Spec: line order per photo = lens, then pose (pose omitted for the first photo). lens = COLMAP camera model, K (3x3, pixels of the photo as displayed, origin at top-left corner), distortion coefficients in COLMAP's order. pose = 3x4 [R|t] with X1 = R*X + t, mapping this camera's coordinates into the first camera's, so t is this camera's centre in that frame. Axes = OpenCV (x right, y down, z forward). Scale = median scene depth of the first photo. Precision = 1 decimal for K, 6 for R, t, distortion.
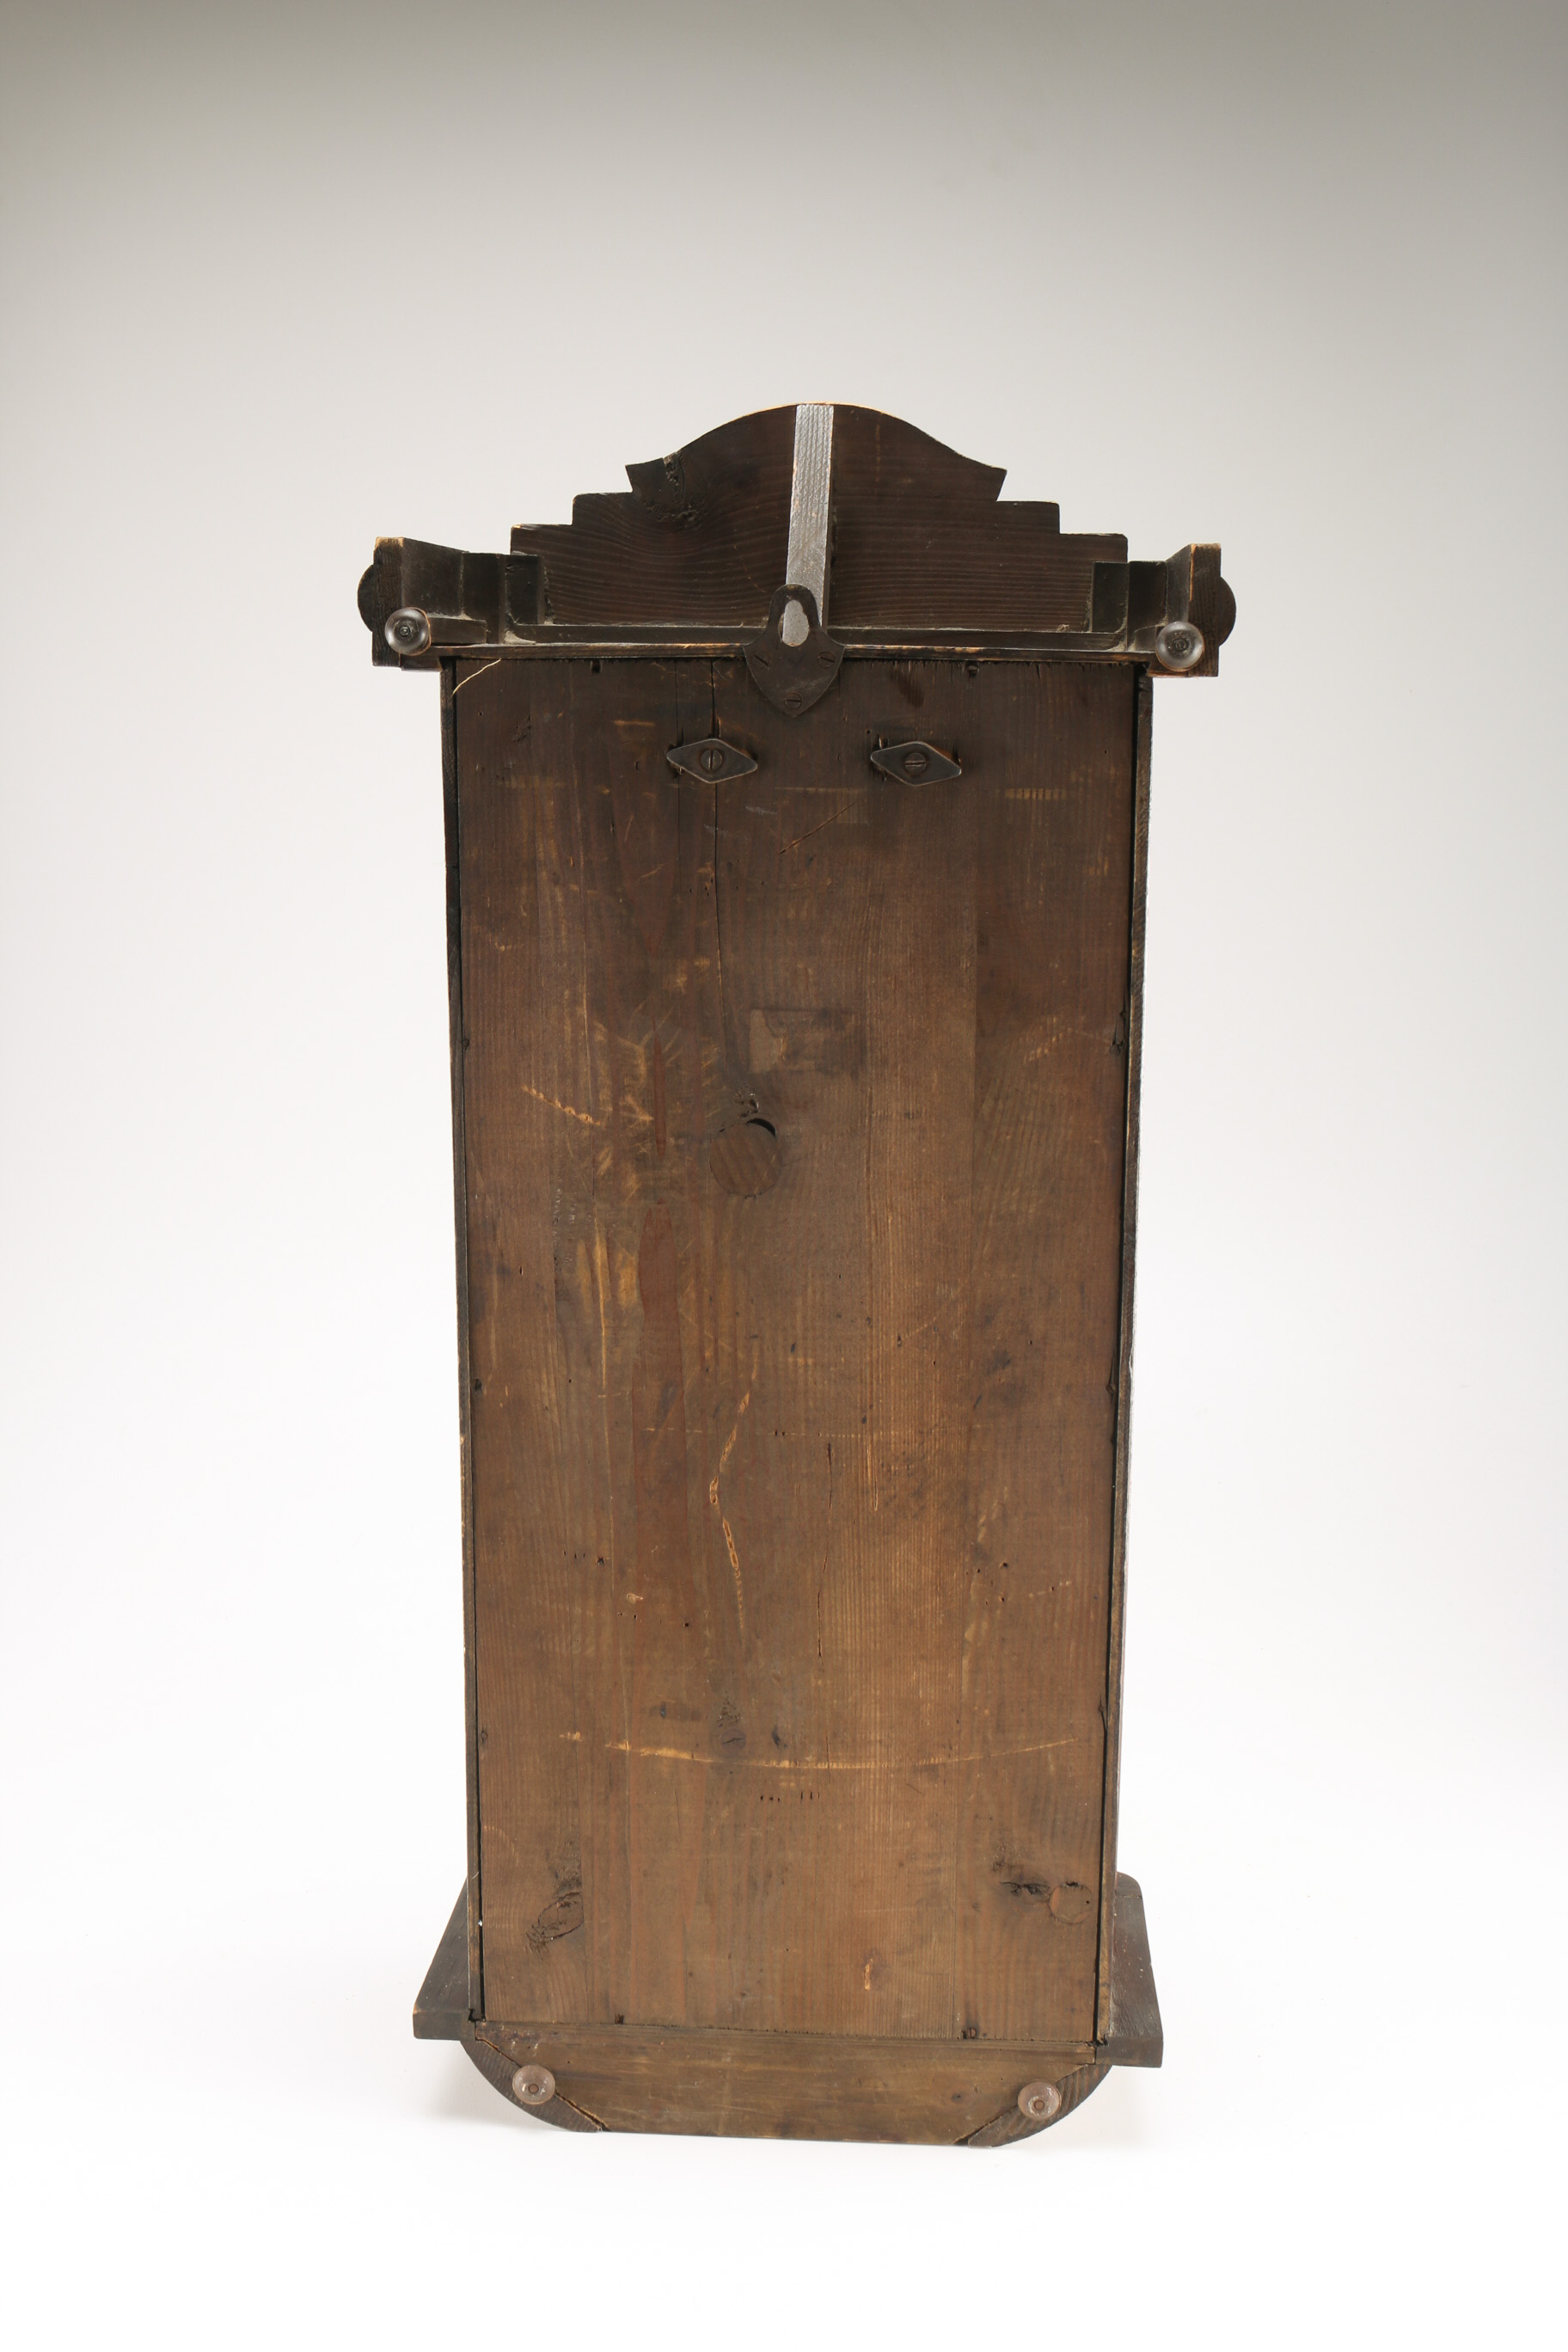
lens RADIAL K [[2663.9, 0, 784.0], [0, 2663.9, 1176.0], [0, 0, 1]] dist [-0.178835, 0.199572]
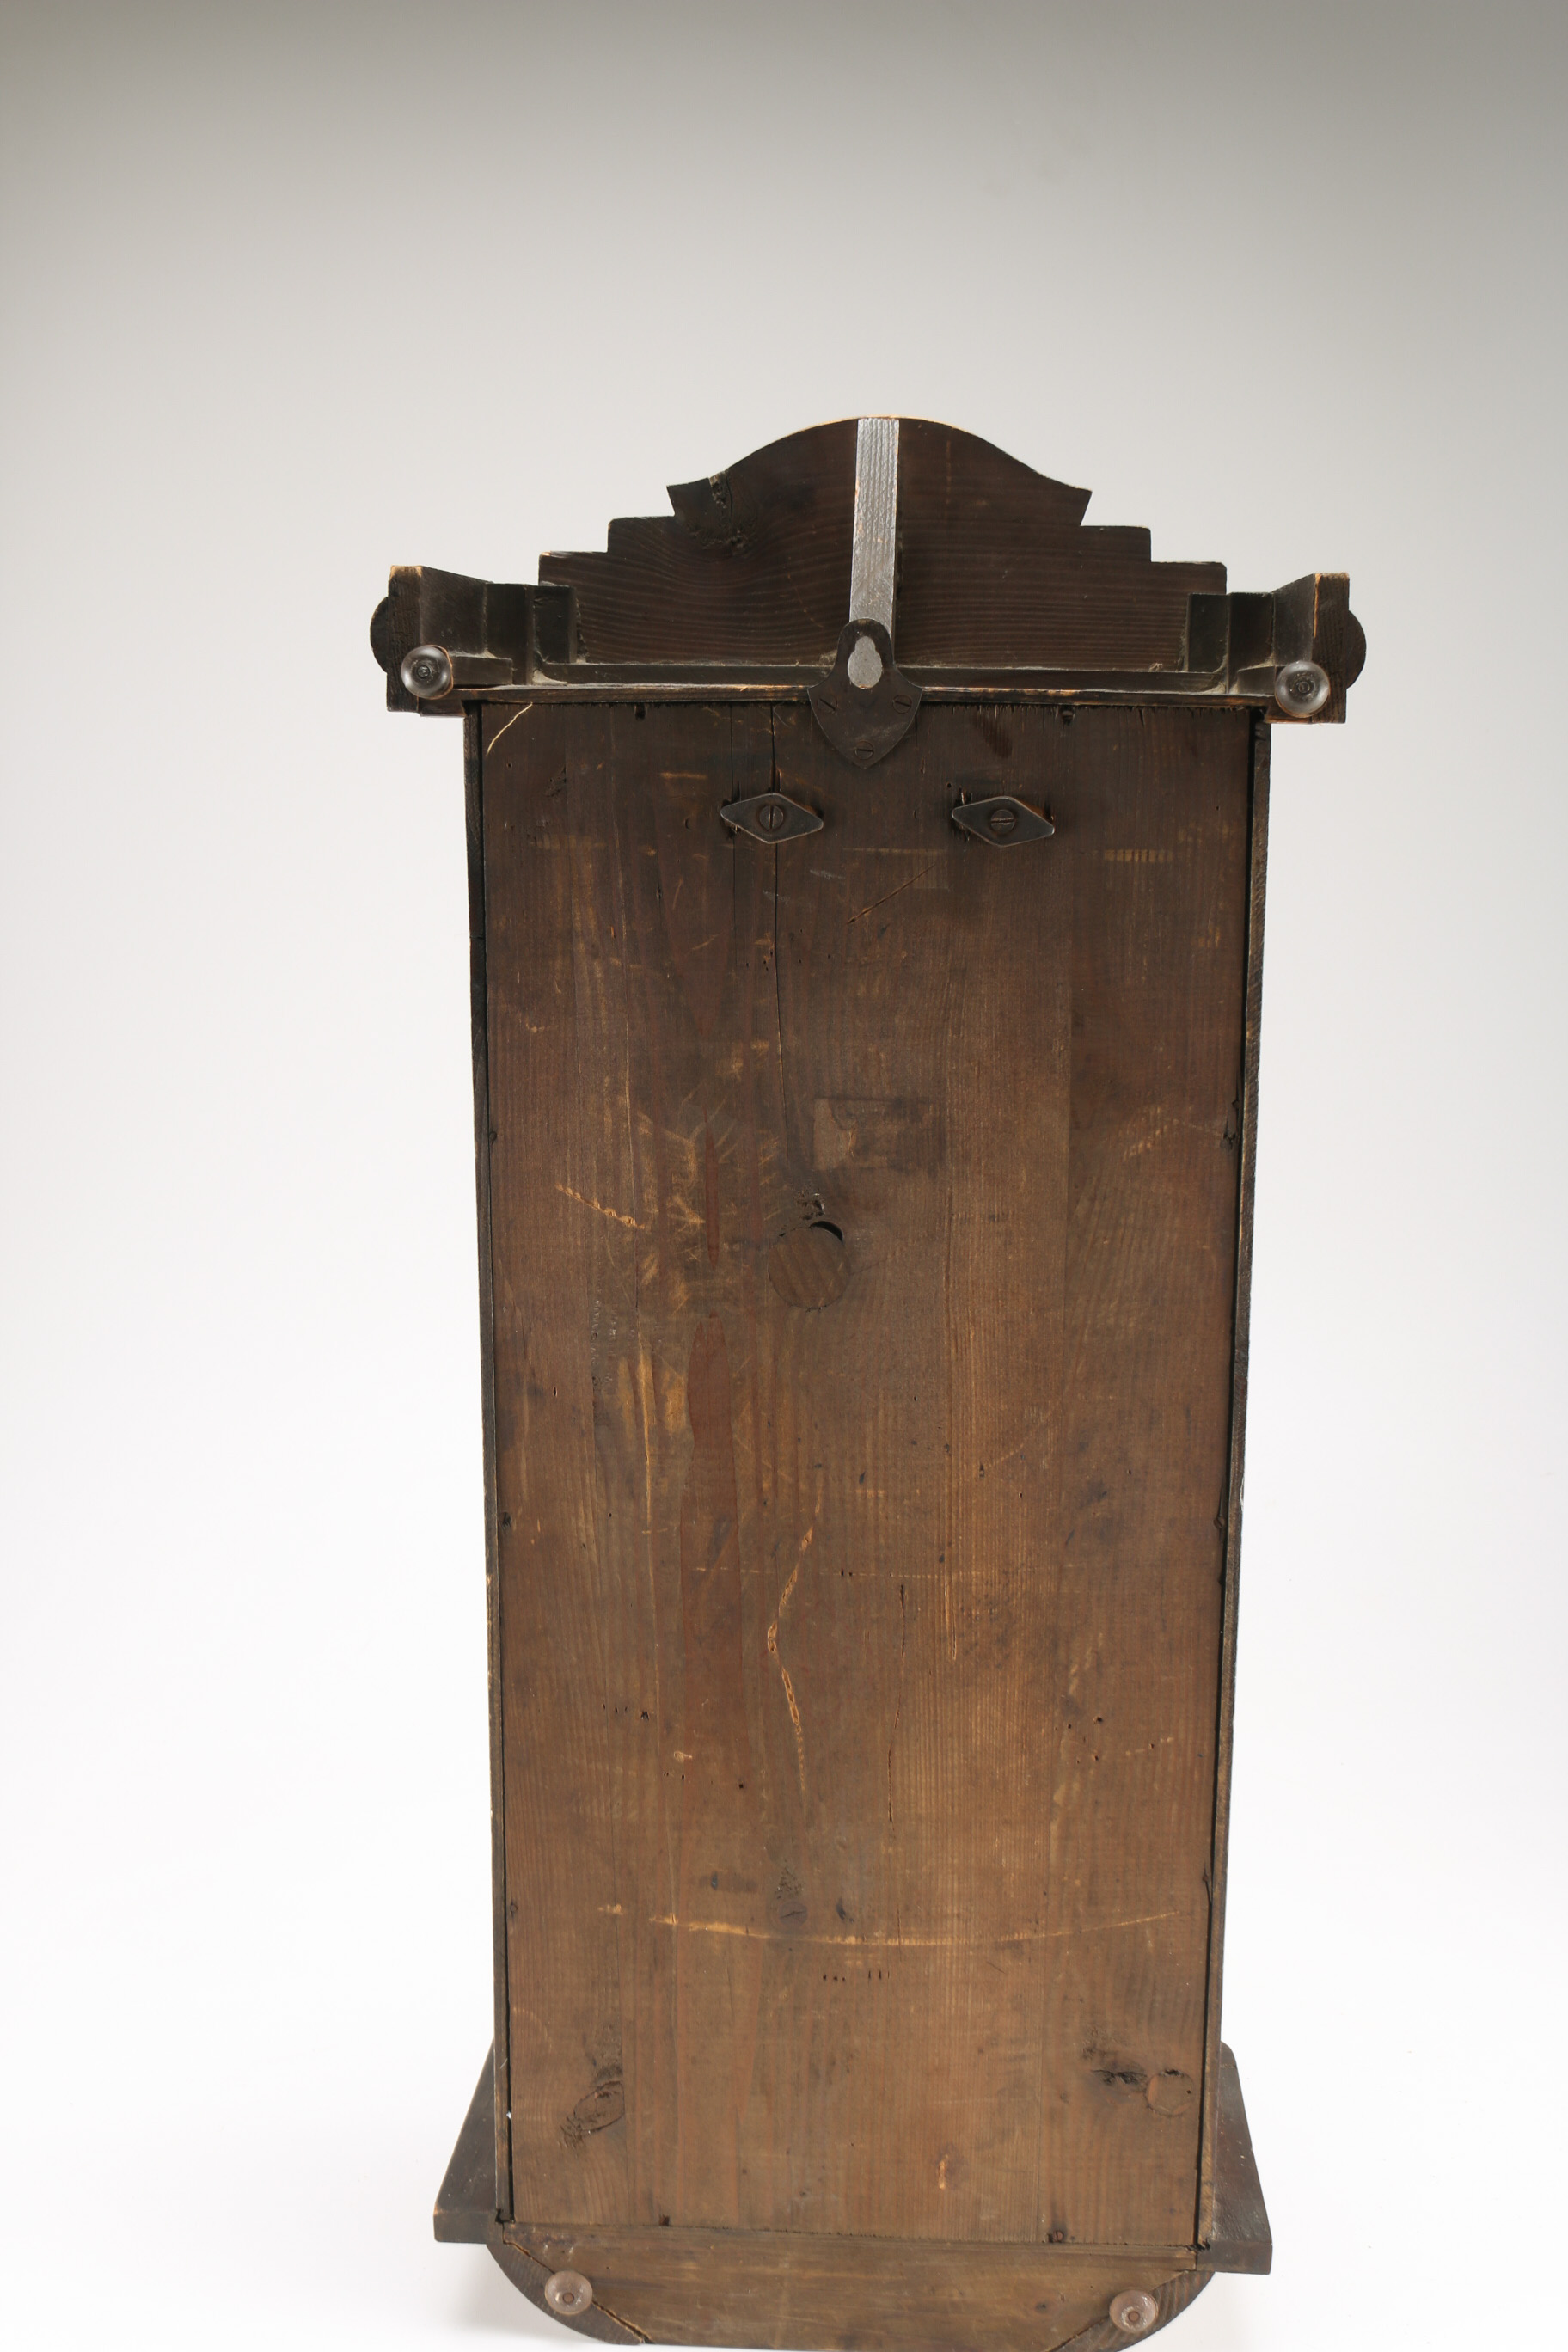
lens RADIAL K [[2663.9, 0, 784.0], [0, 2663.9, 1176.0], [0, 0, 1]] dist [-0.178835, 0.199572]
pose [[0.999997, -0.001598, -0.001655, -0.020792], [0.001579, 0.999929, -0.011820, -0.025664], [0.001674, 0.011817, 0.999929, 0.111529]]
